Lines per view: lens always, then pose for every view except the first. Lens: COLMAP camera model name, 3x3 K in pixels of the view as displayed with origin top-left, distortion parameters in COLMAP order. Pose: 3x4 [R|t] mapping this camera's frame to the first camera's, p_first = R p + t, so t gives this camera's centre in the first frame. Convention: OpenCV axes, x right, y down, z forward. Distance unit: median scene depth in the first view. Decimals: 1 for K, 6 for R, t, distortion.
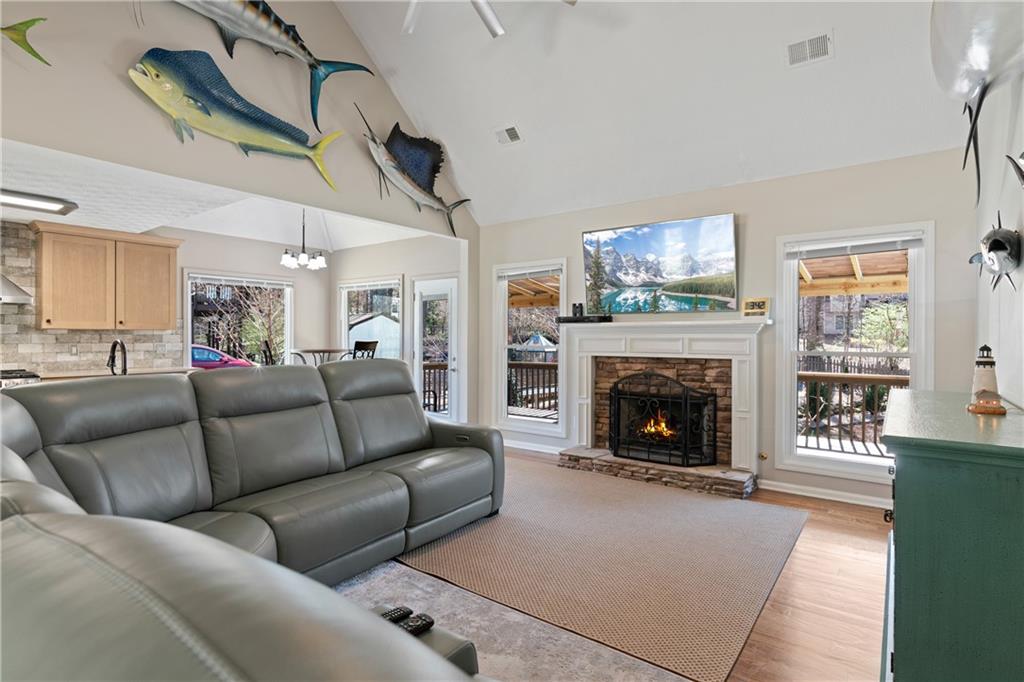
lens RADIAL K [[542.7, 0, 512.7], [0, 542.7, 340.0], [0, 0, 1]] dist [0.002638, 0.002790]
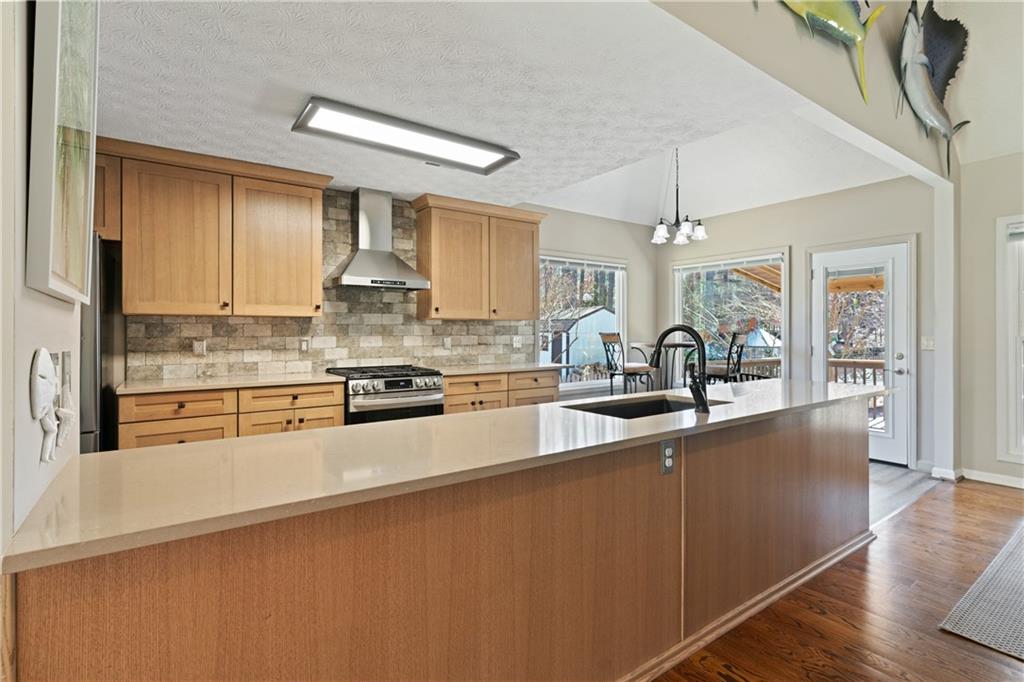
lens RADIAL K [[490.6, 0, 483.2], [0, 490.6, 332.2], [0, 0, 1]] dist [-0.004303, -0.001043]
pose [[0.954152, -0.006009, -0.299262, -0.539848], [0.003085, 0.999943, -0.010242, 0.009590], [0.299307, 0.008849, 0.954116, 0.274153]]
